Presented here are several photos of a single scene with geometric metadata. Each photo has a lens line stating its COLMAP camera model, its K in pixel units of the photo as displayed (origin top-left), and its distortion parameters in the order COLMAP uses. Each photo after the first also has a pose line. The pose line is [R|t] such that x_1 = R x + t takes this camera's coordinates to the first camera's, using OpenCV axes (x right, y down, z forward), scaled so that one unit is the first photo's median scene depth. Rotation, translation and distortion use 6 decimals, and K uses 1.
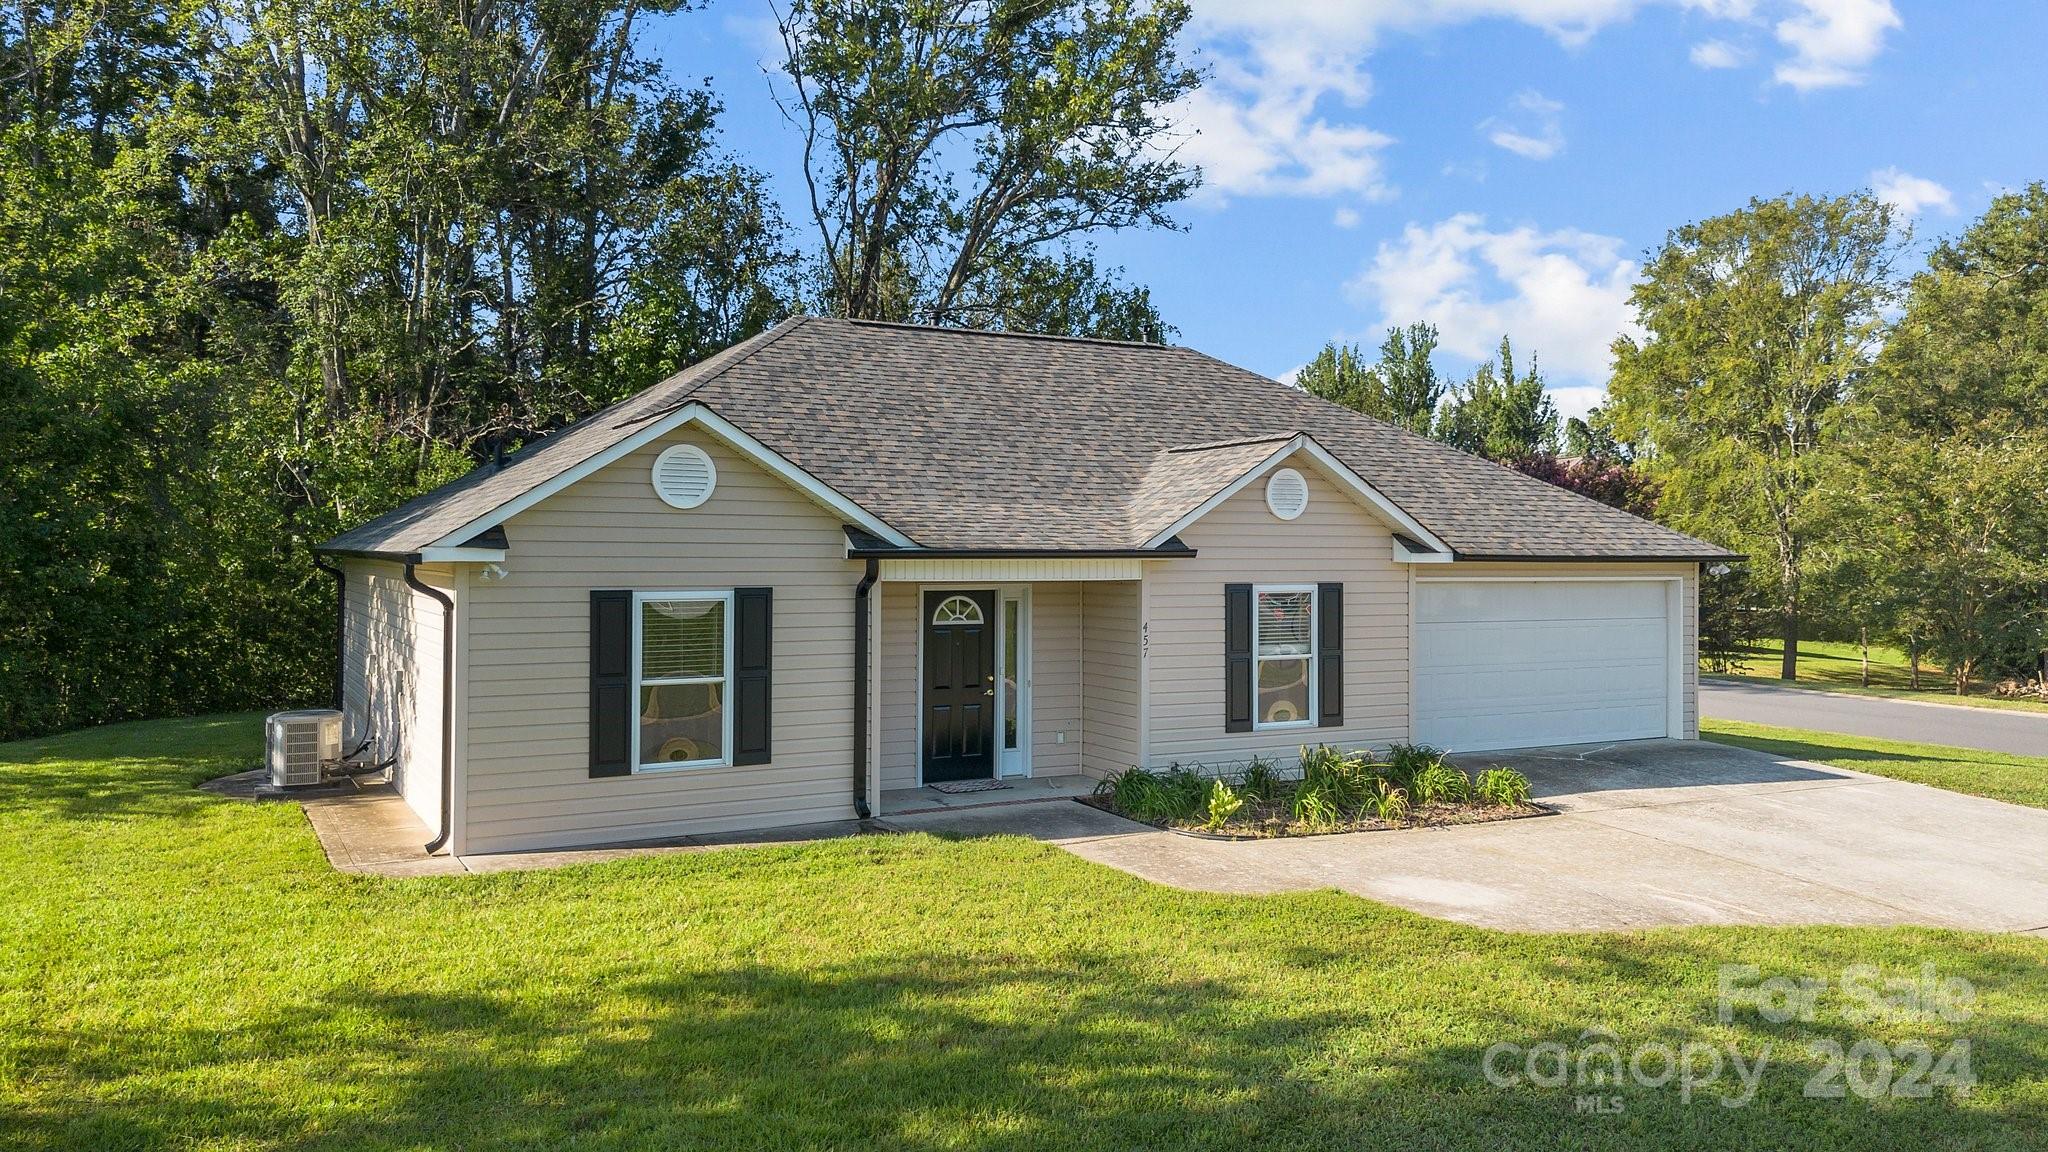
lens RADIAL K [[1521.3, 0, 1005.5], [0, 1521.3, 543.1], [0, 0, 1]] dist [0.039814, -0.001995]
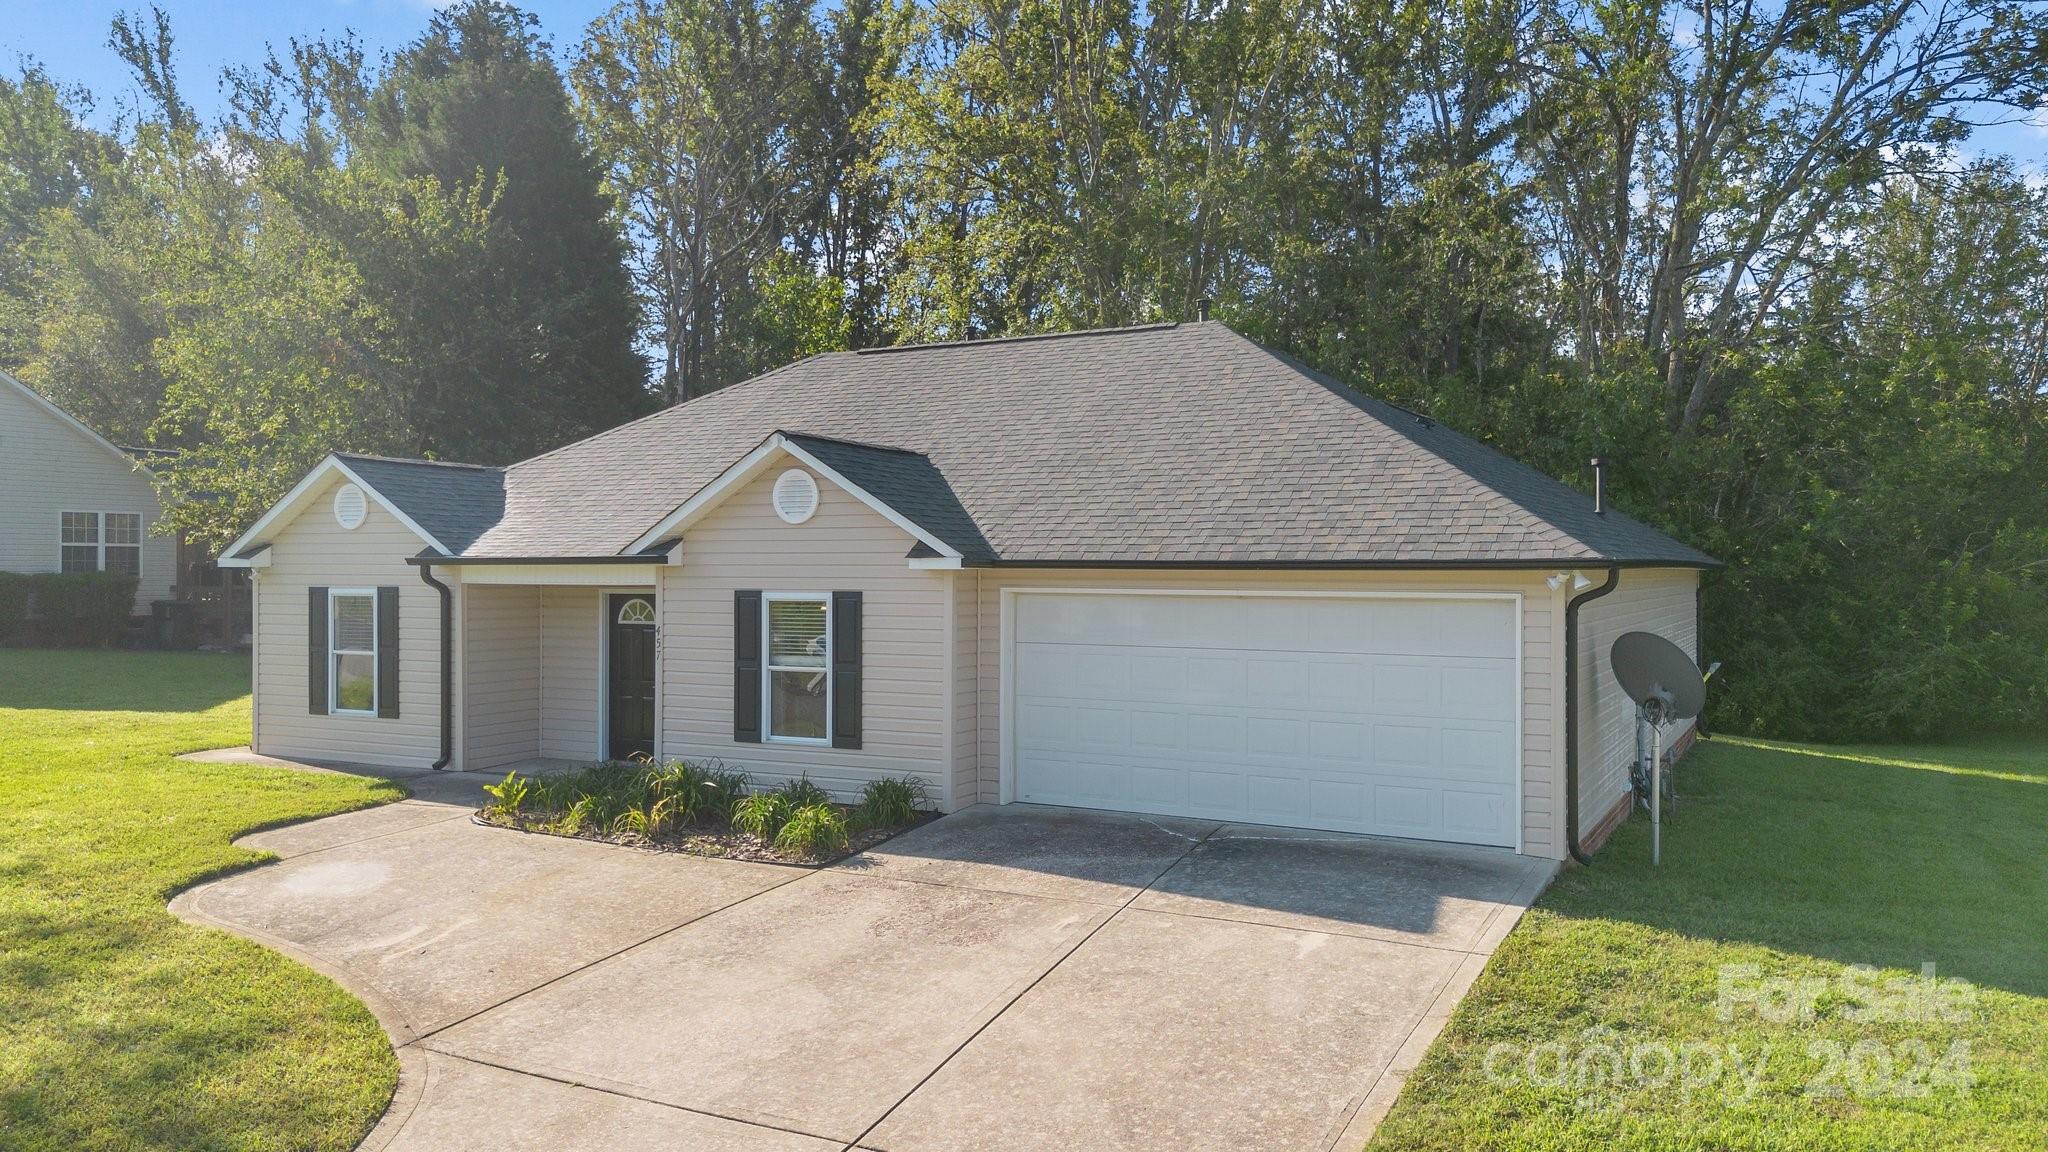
lens RADIAL K [[1512.6, 0, 1024.0], [0, 1512.6, 576.0], [0, 0, 1]] dist [0.059496, -0.052975]
pose [[0.542107, 0.001242, -0.840309, 1.079984], [0.005898, 0.999969, 0.005283, 0.013582], [0.840289, -0.007820, 0.542082, 0.628981]]
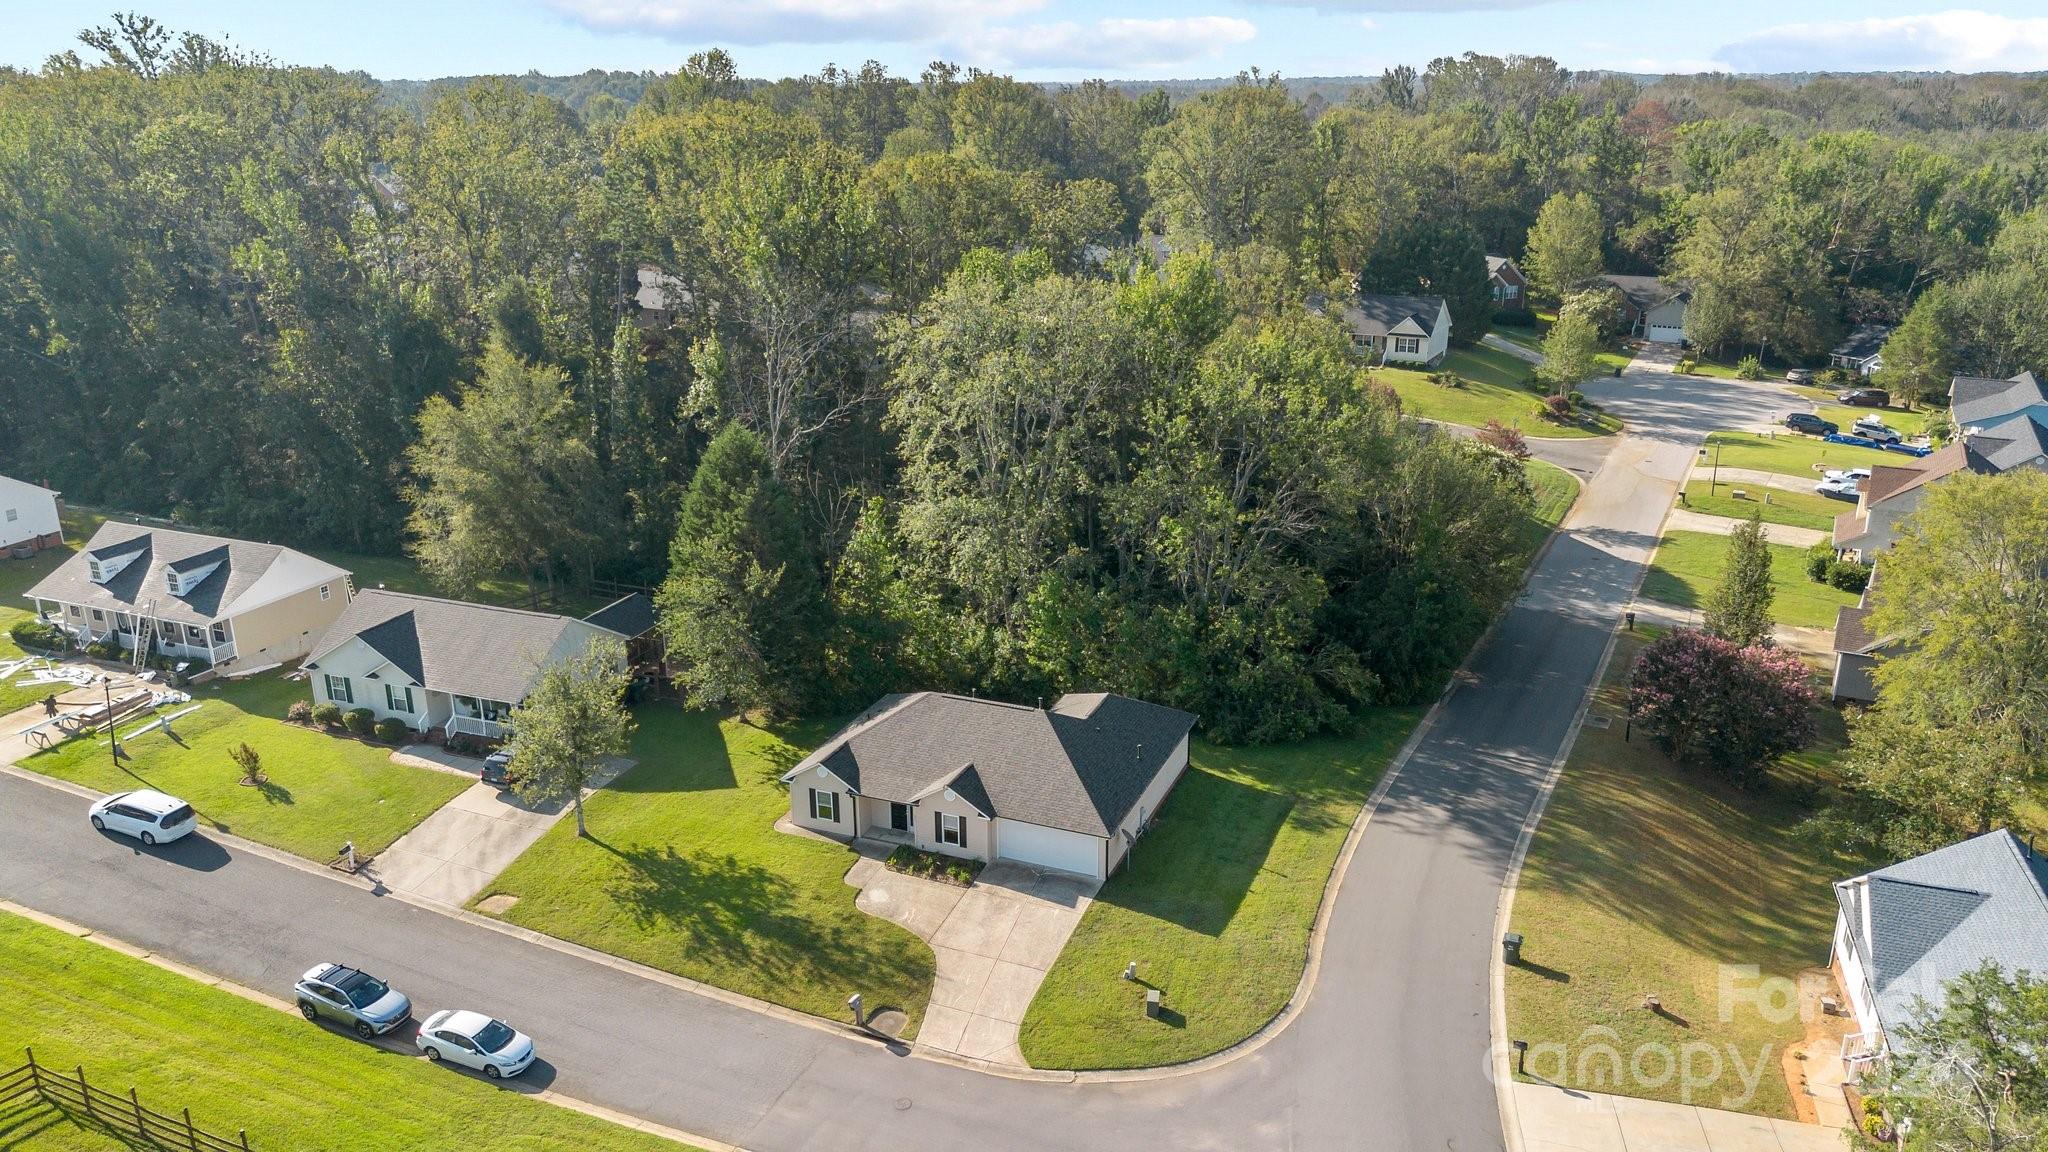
lens RADIAL K [[1455.7, 0, 1024.0], [0, 1455.7, 576.0], [0, 0, 1]] dist [0.065698, -0.061421]
pose [[0.628158, 0.239206, -0.740404, 3.267433], [0.018860, 0.946611, 0.321827, -1.967460], [0.777857, -0.216122, 0.590110, -1.132949]]
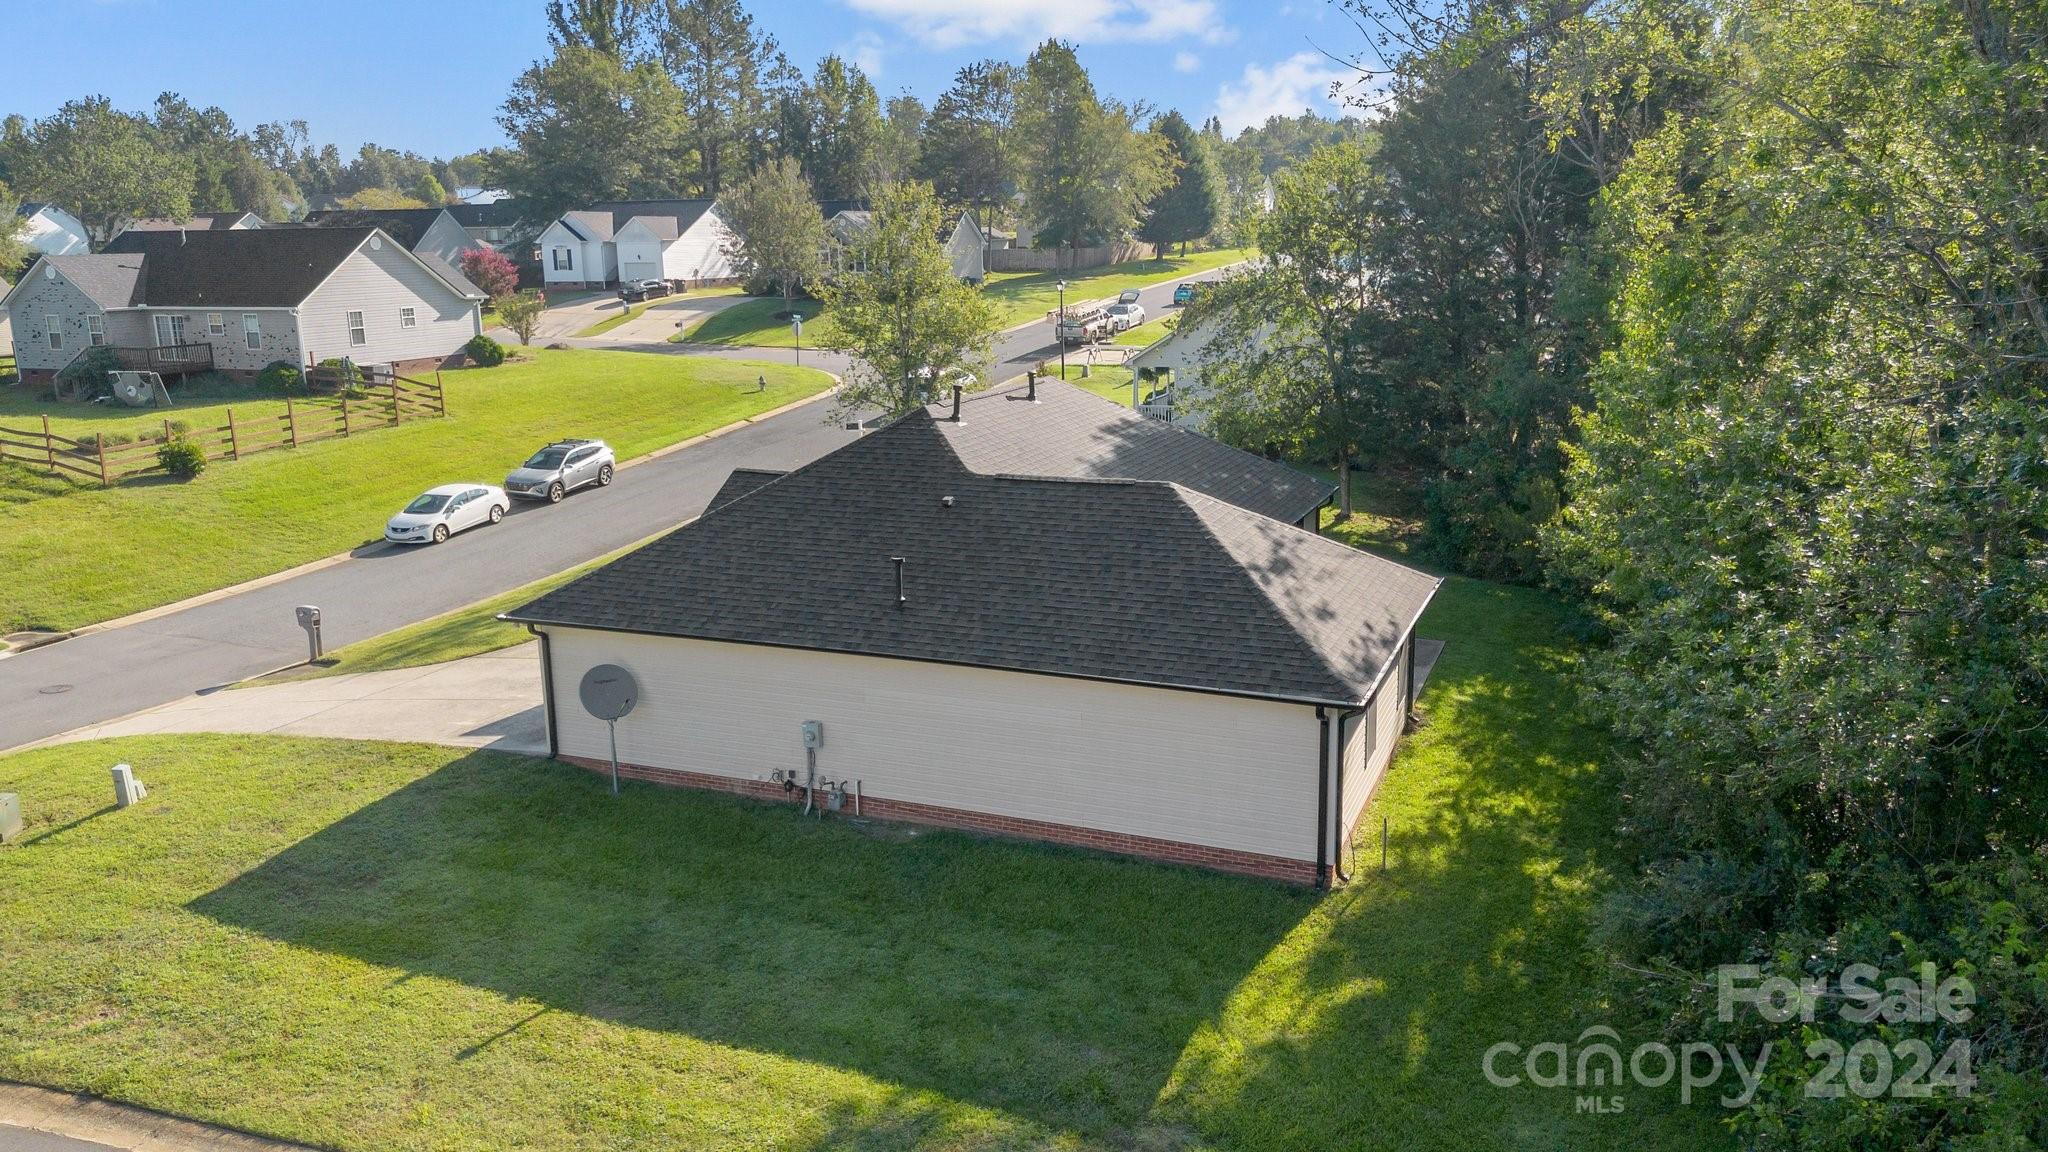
lens RADIAL K [[1512.6, 0, 1024.0], [0, 1512.6, 576.0], [0, 0, 1]] dist [0.059496, -0.052975]
pose [[-0.782970, 0.149813, -0.603749, 1.130269], [0.020817, 0.976333, 0.215268, -0.352041], [0.621710, 0.155980, -0.767559, 2.806684]]
